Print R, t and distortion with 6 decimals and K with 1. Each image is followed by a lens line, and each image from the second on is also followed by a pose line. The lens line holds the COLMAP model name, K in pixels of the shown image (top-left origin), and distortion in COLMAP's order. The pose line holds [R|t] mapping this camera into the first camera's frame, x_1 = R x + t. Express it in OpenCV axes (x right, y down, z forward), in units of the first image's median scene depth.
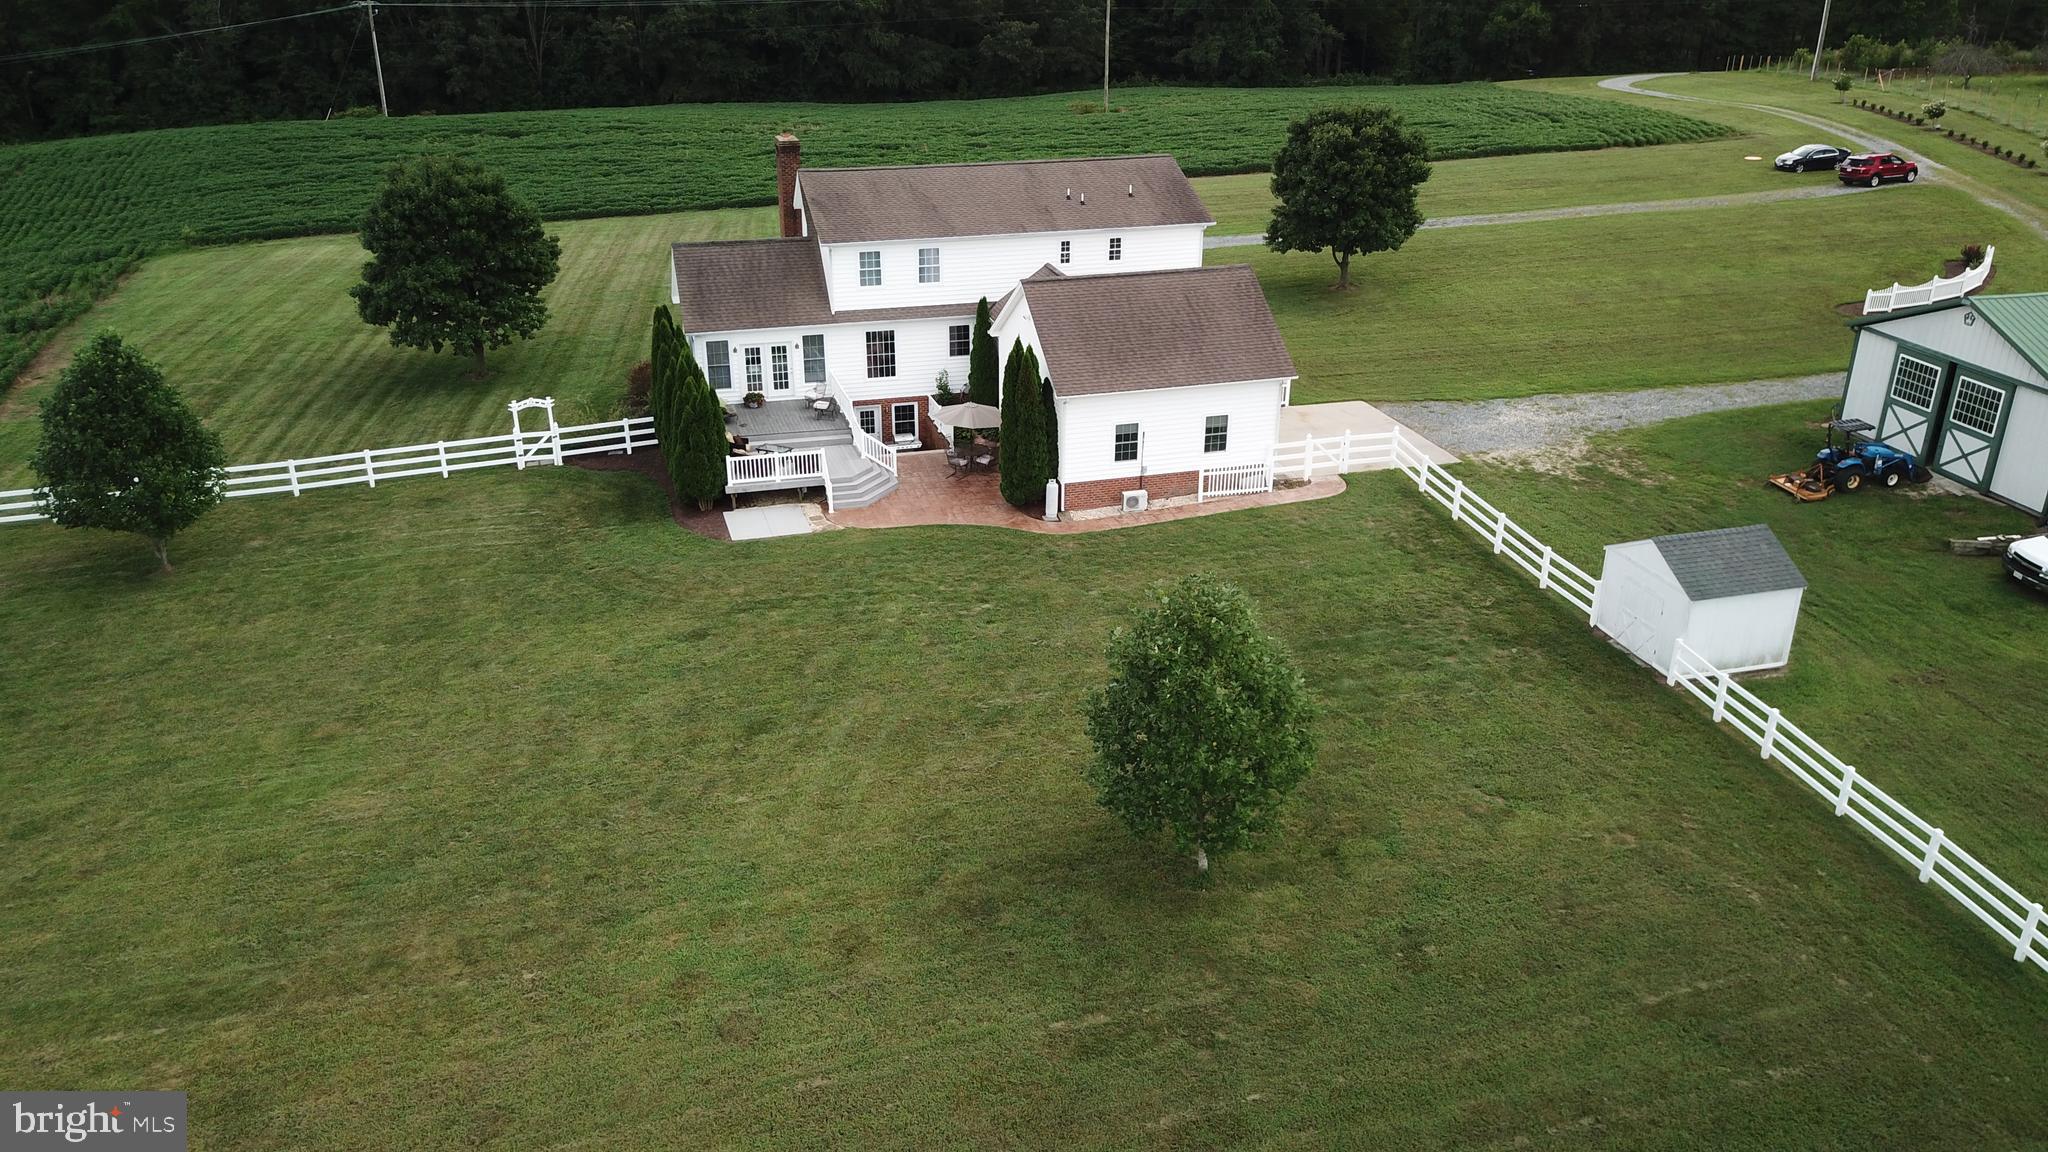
lens RADIAL K [[1577.6, 0, 1021.0], [0, 1577.6, 553.2], [0, 0, 1]] dist [-0.003509, 0.000990]
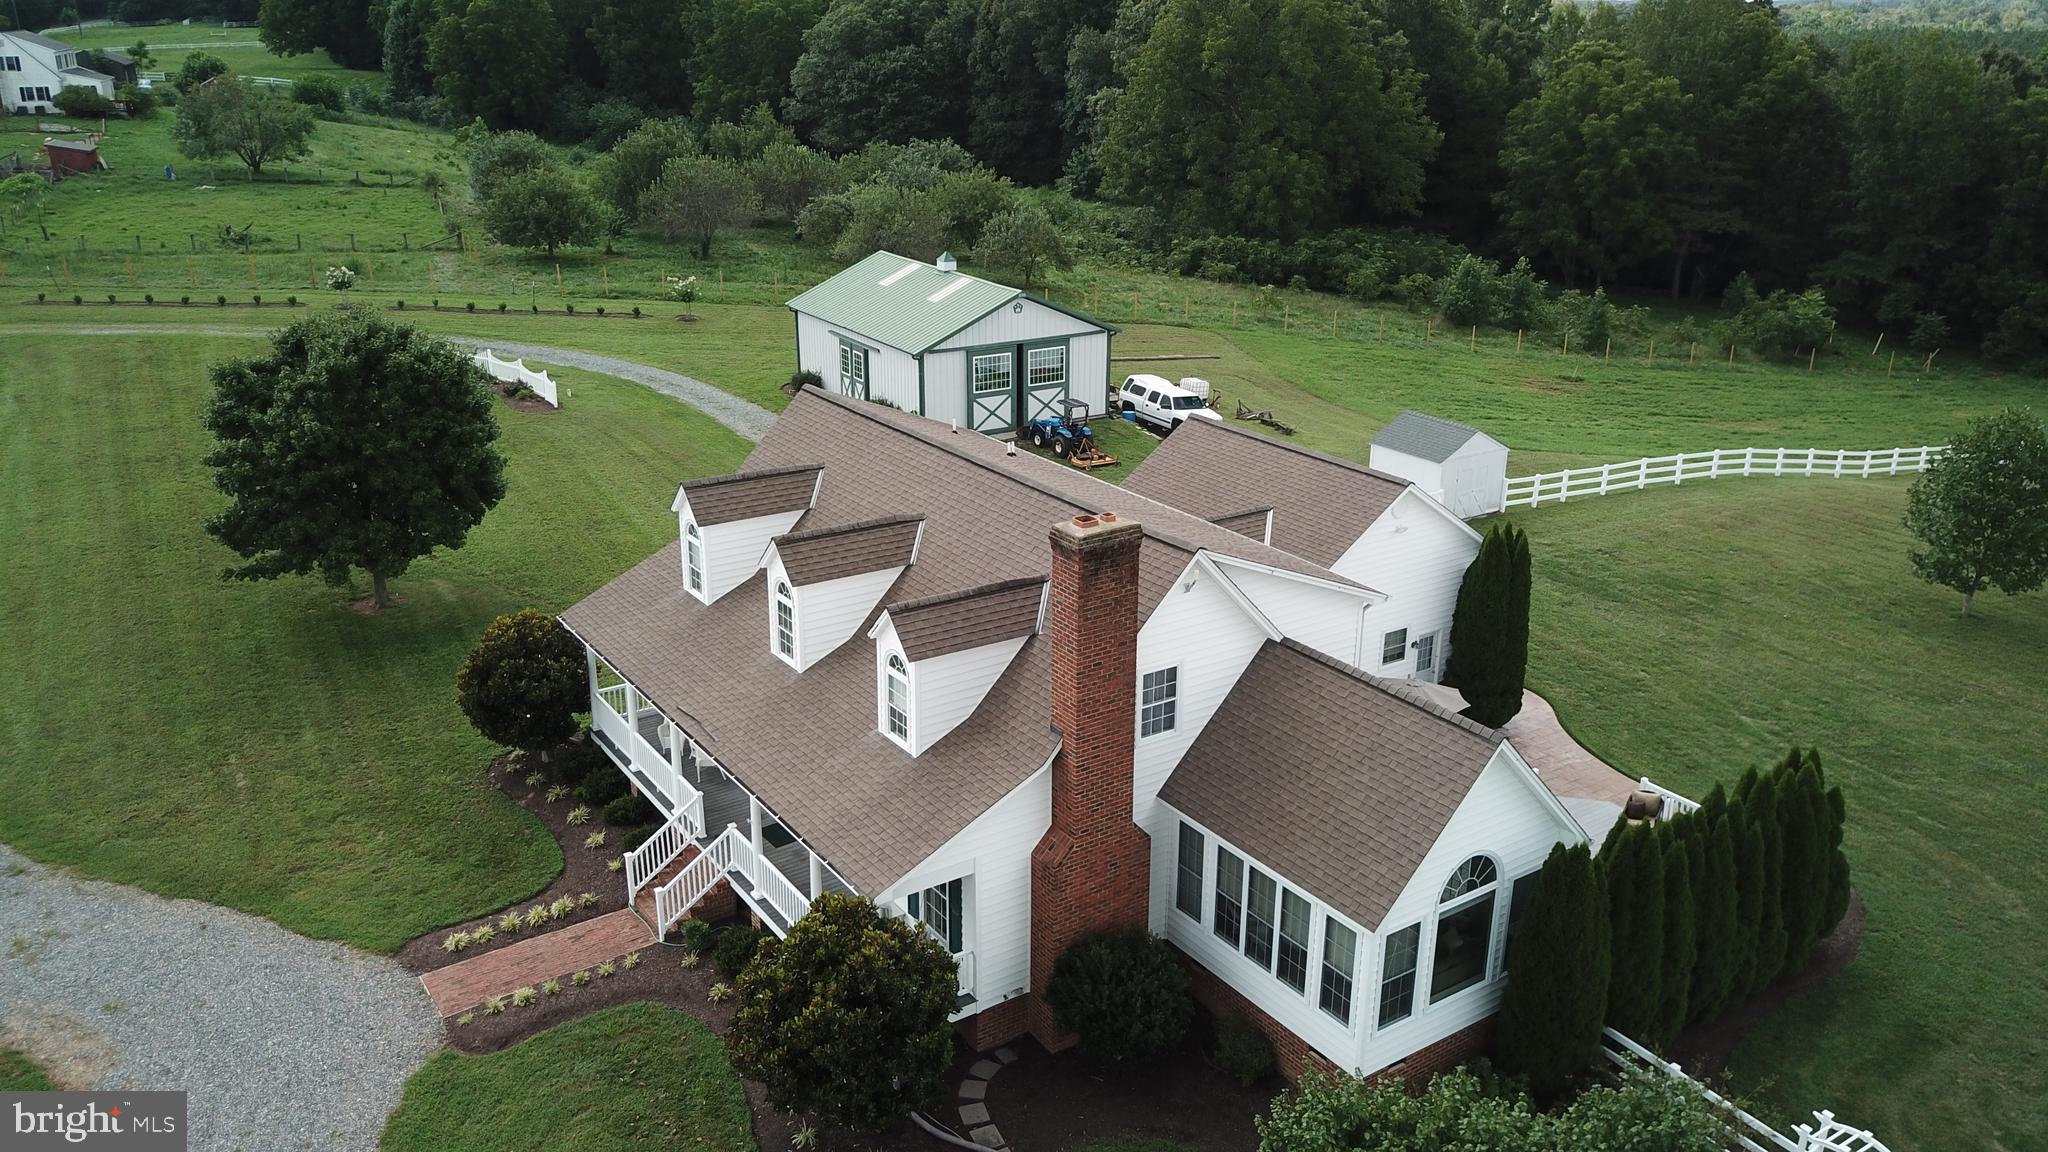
lens RADIAL K [[1568.6, 0, 1004.6], [0, 1568.6, 545.8], [0, 0, 1]] dist [0.010870, -0.002380]
pose [[-0.282331, -0.317846, 0.905132, -0.573749], [0.373532, 0.832631, 0.408900, -0.482801], [-0.883608, 0.453541, -0.116352, 1.172123]]
